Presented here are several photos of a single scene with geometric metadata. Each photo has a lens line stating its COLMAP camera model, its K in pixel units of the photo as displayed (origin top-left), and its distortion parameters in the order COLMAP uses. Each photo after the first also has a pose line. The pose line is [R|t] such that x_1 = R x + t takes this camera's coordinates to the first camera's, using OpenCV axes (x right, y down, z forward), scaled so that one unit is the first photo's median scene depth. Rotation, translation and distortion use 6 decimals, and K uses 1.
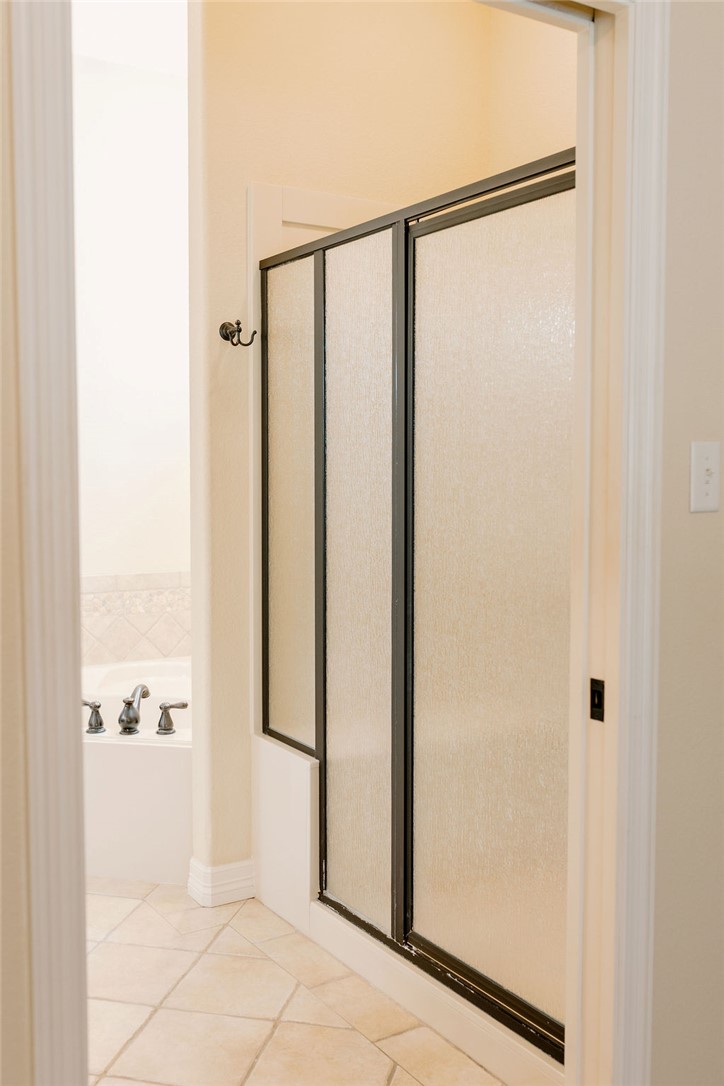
lens RADIAL K [[1059.4, 0, 362.4], [0, 1059.4, 557.5], [0, 0, 1]] dist [-0.000788, 0.004299]
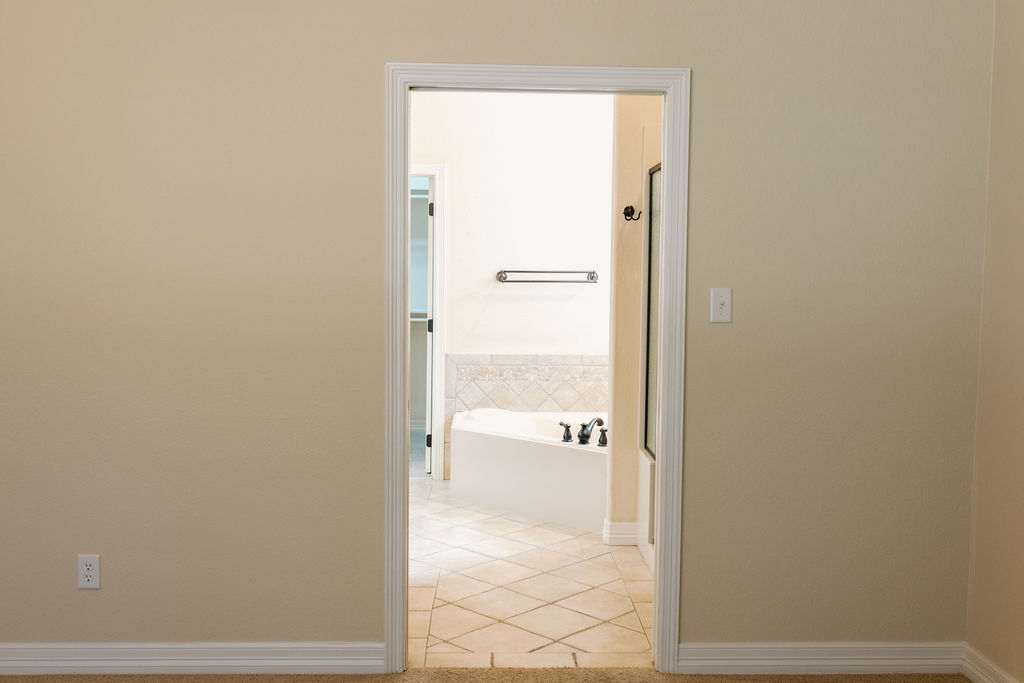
lens RADIAL K [[985.9, 0, 513.1], [0, 985.9, 353.5], [0, 0, 1]] dist [0.000984, 0.003598]
pose [[0.857503, 0.049739, -0.512068, 0.488602], [-0.050312, 0.998652, 0.012750, 0.006217], [0.512012, 0.014830, 0.858850, -0.424572]]
